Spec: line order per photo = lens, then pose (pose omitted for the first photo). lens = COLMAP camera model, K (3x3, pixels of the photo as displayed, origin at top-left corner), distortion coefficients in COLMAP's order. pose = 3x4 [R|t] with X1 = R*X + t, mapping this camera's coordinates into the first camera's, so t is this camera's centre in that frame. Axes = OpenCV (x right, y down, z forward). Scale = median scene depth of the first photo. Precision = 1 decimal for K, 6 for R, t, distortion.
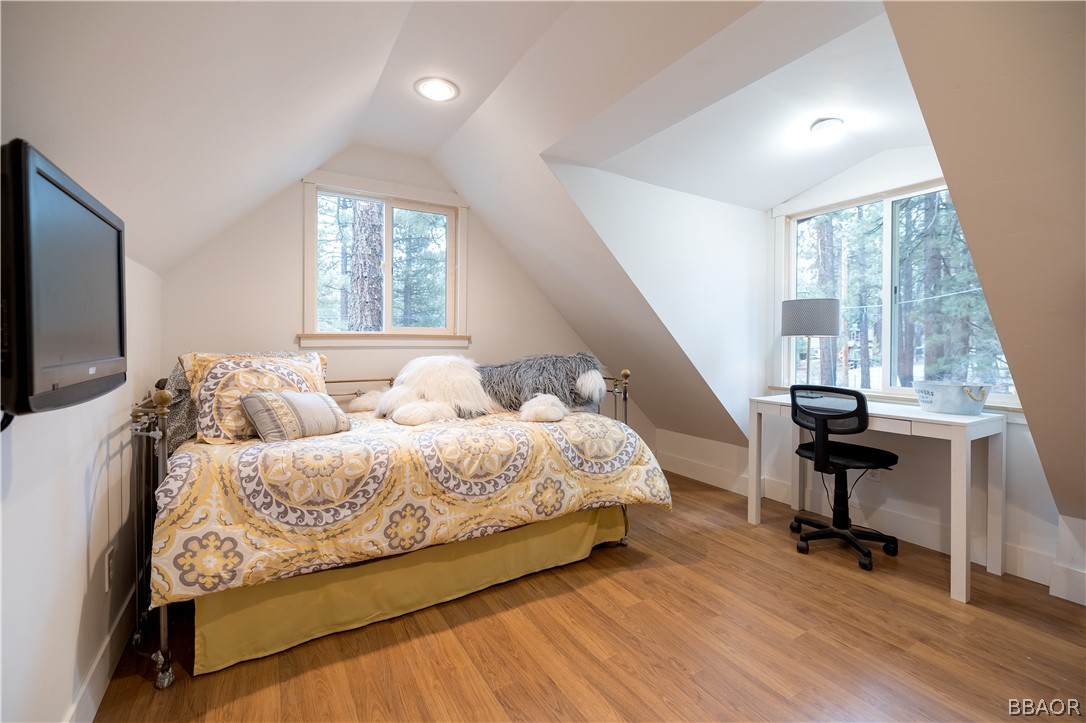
lens RADIAL K [[475.5, 0, 540.9], [0, 475.5, 346.5], [0, 0, 1]] dist [0.001170, -0.000109]
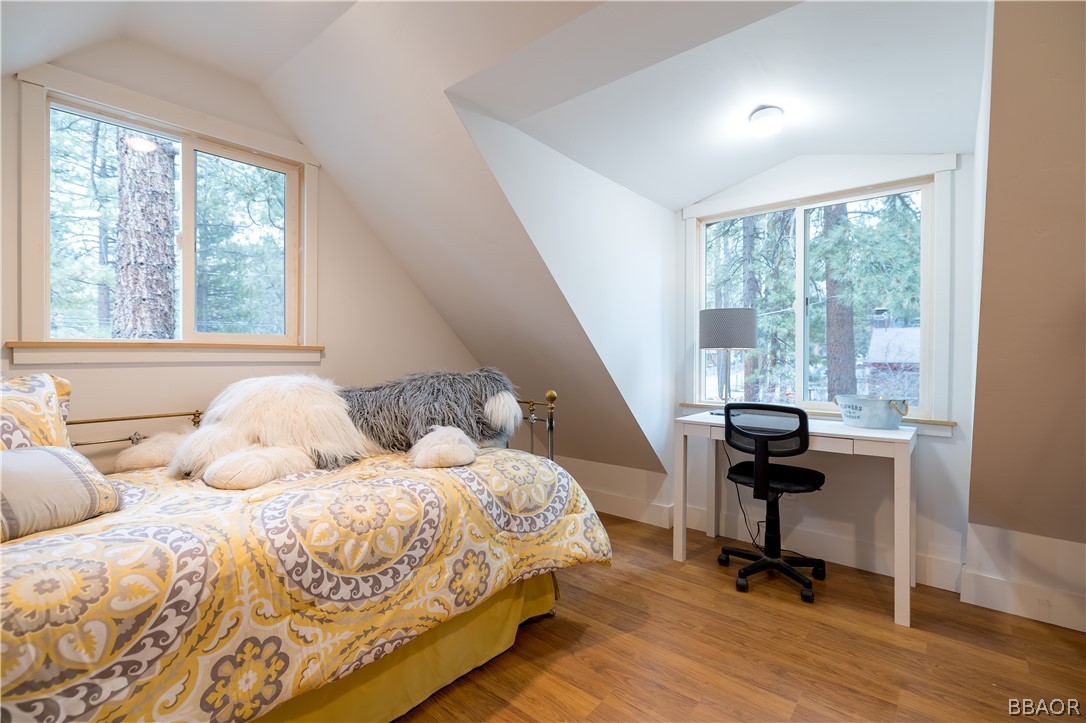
lens RADIAL K [[493.9, 0, 543.0], [0, 493.9, 361.5], [0, 0, 1]] dist [-0.003382, -0.000526]
pose [[0.944167, -0.005100, 0.329428, -0.112944], [0.003884, 0.999983, 0.004352, -0.003184], [-0.329445, -0.002829, 0.944171, 0.266795]]
